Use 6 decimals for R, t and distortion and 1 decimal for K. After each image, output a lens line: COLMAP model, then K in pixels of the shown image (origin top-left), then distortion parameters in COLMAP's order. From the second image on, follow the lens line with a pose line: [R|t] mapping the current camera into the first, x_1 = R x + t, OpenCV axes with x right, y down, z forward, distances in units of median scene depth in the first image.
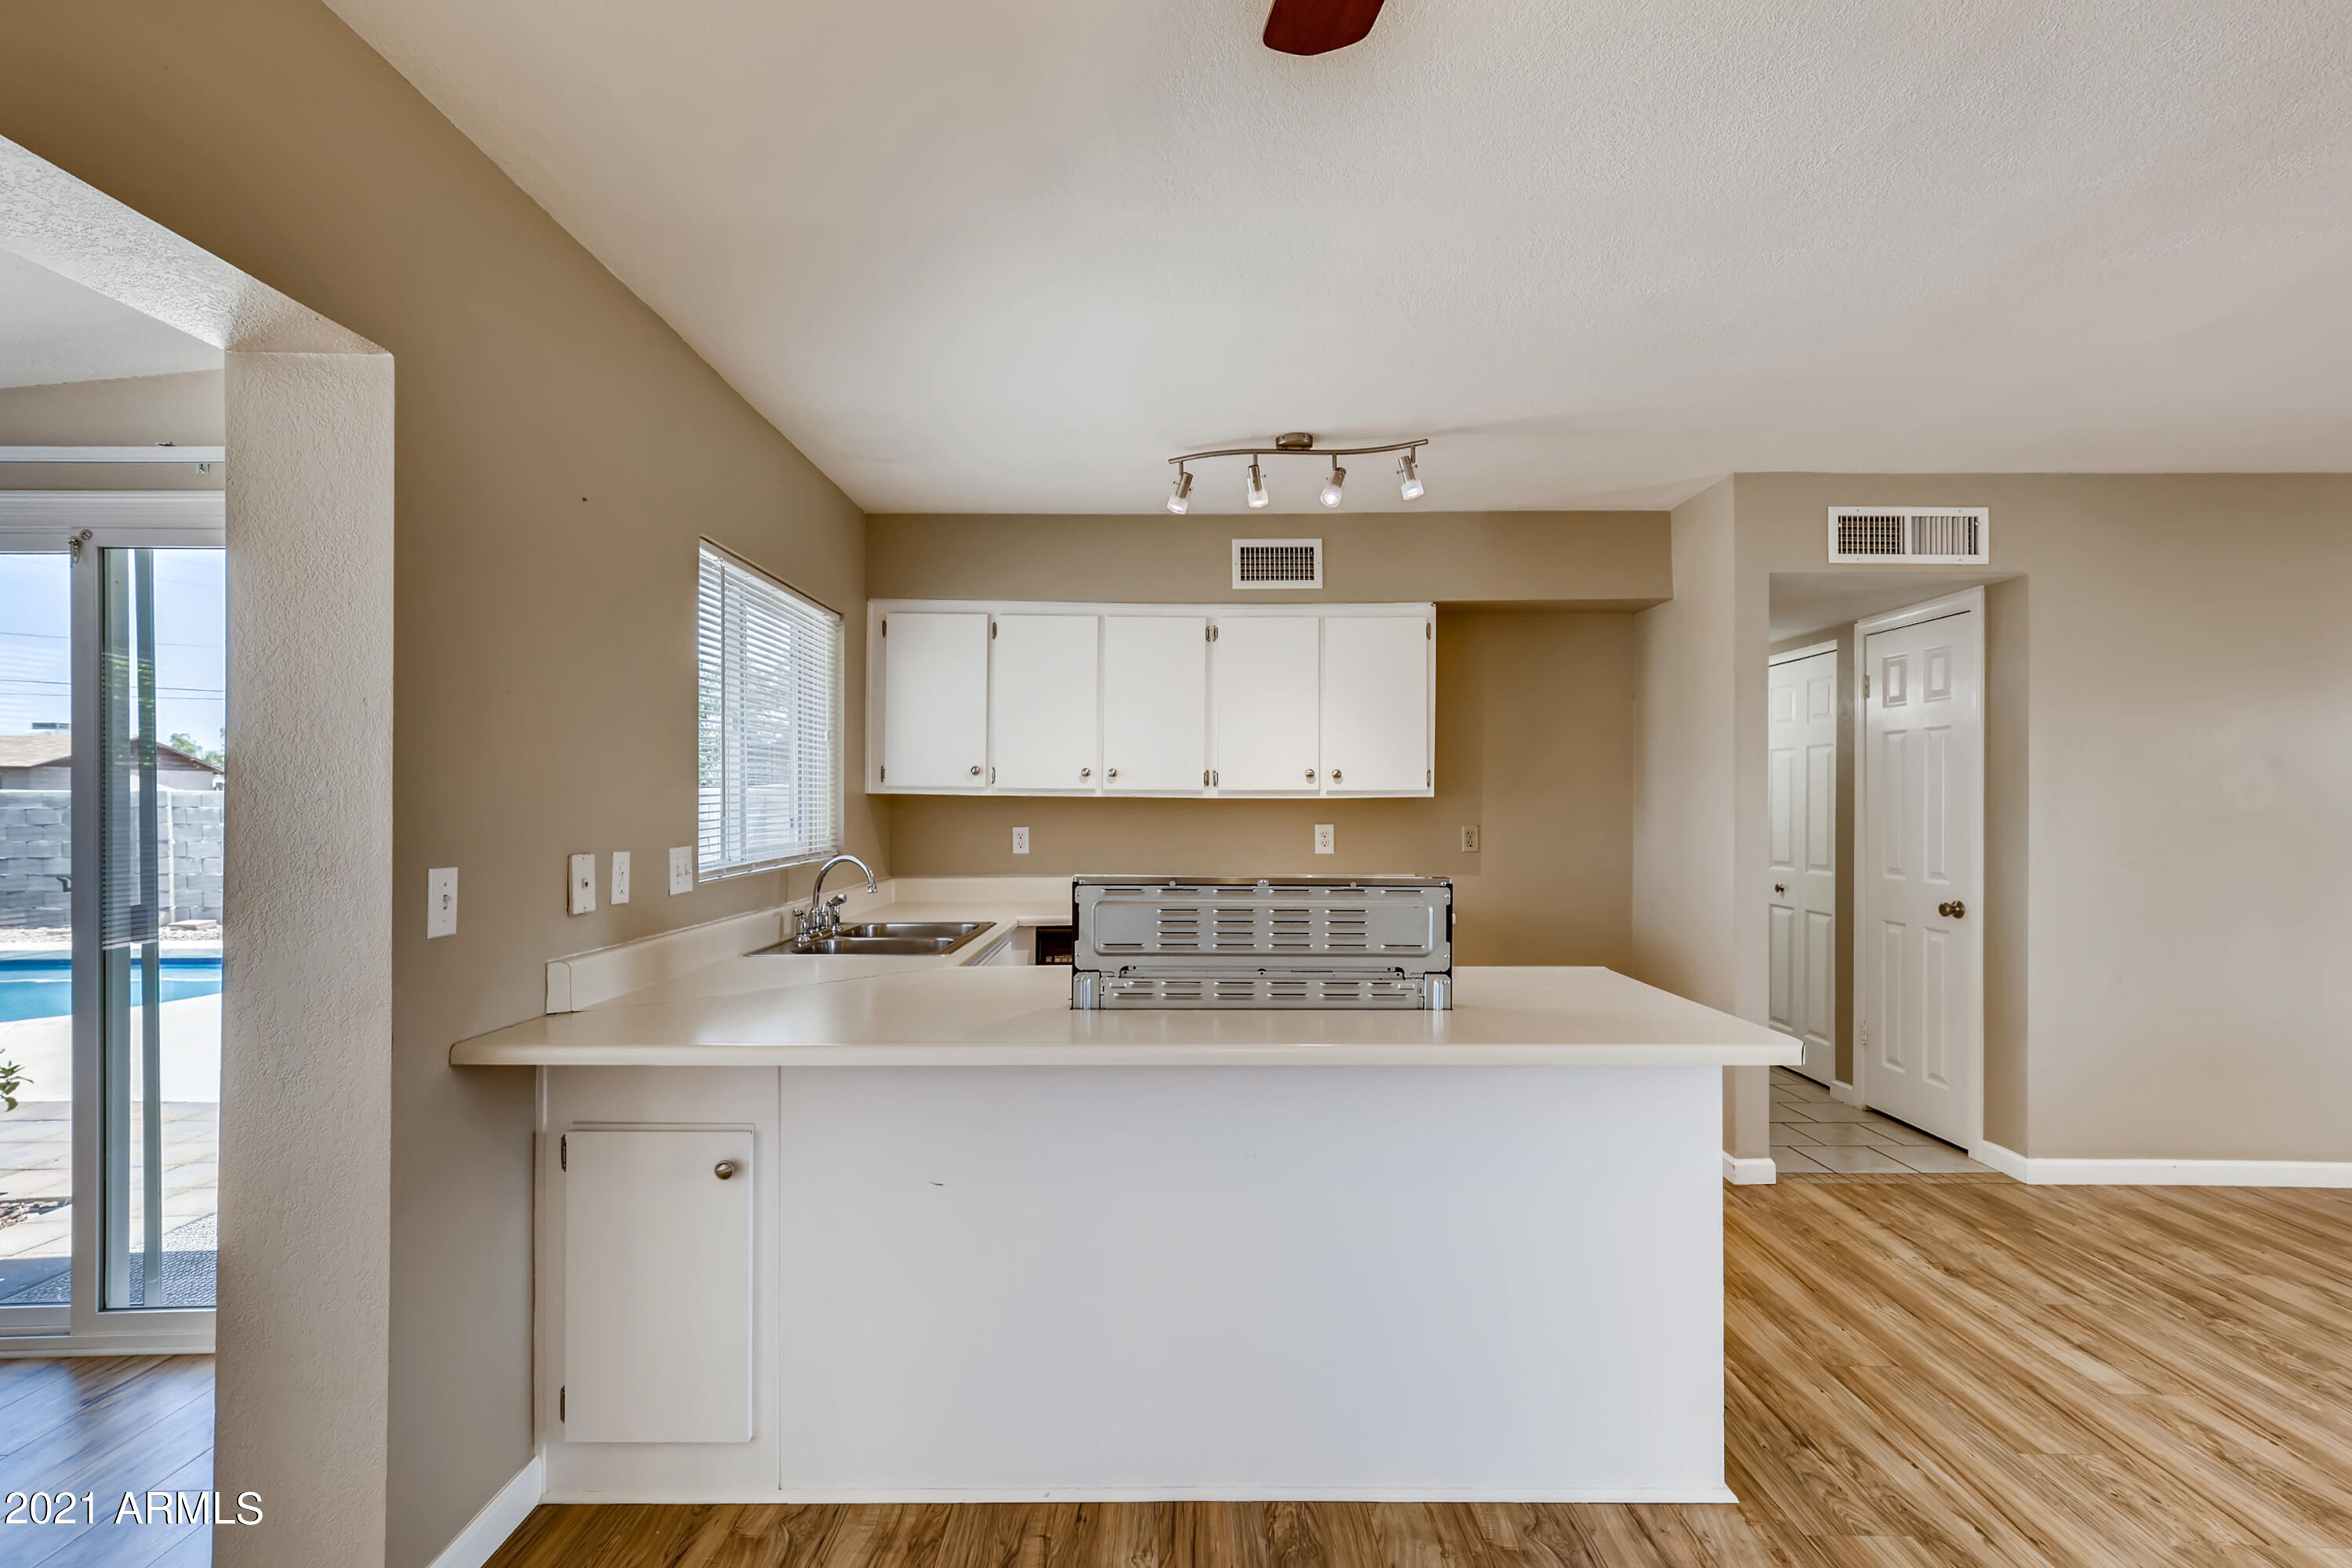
lens RADIAL K [[1069.2, 0, 1172.6], [0, 1069.2, 790.4], [0, 0, 1]] dist [0.000160, 0.005128]
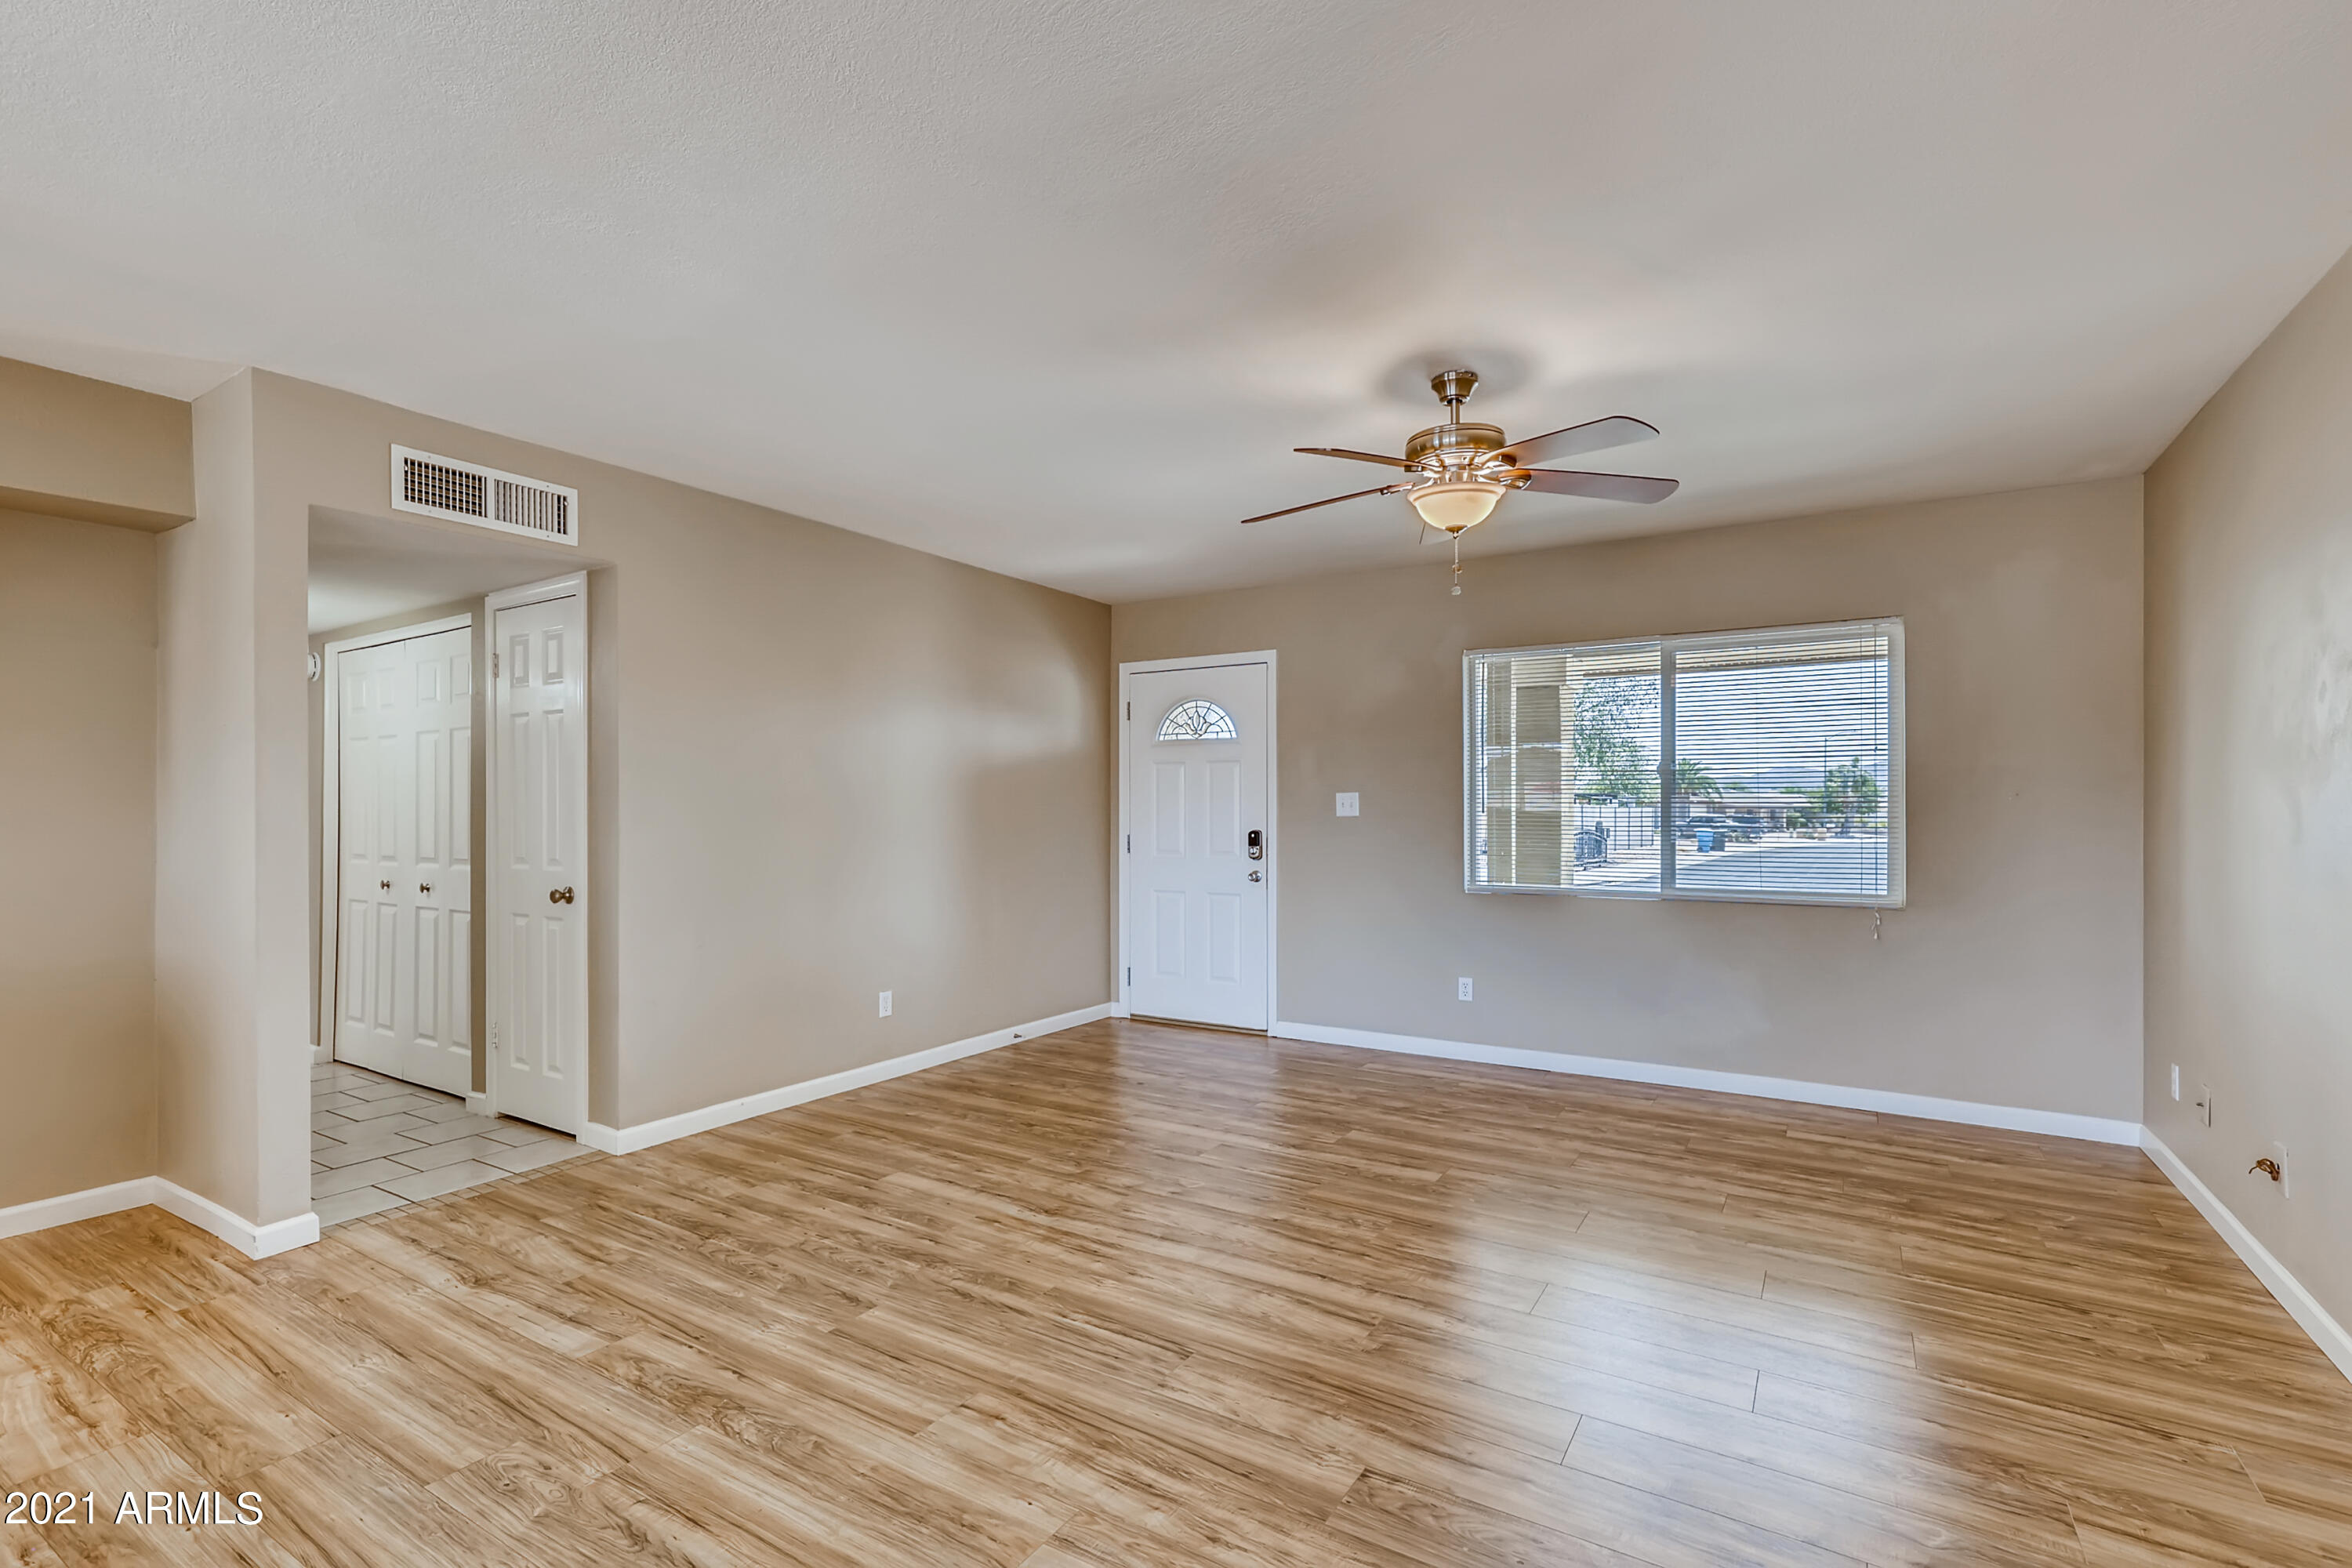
lens RADIAL K [[1069.2, 0, 1189.9], [0, 1069.2, 798.9], [0, 0, 1]] dist [0.000160, 0.005128]
pose [[0.529972, 0.004613, 0.848003, 0.200207], [-0.006969, 0.999975, -0.001085, 0.019014], [-0.847987, -0.005335, 0.529991, -0.013868]]
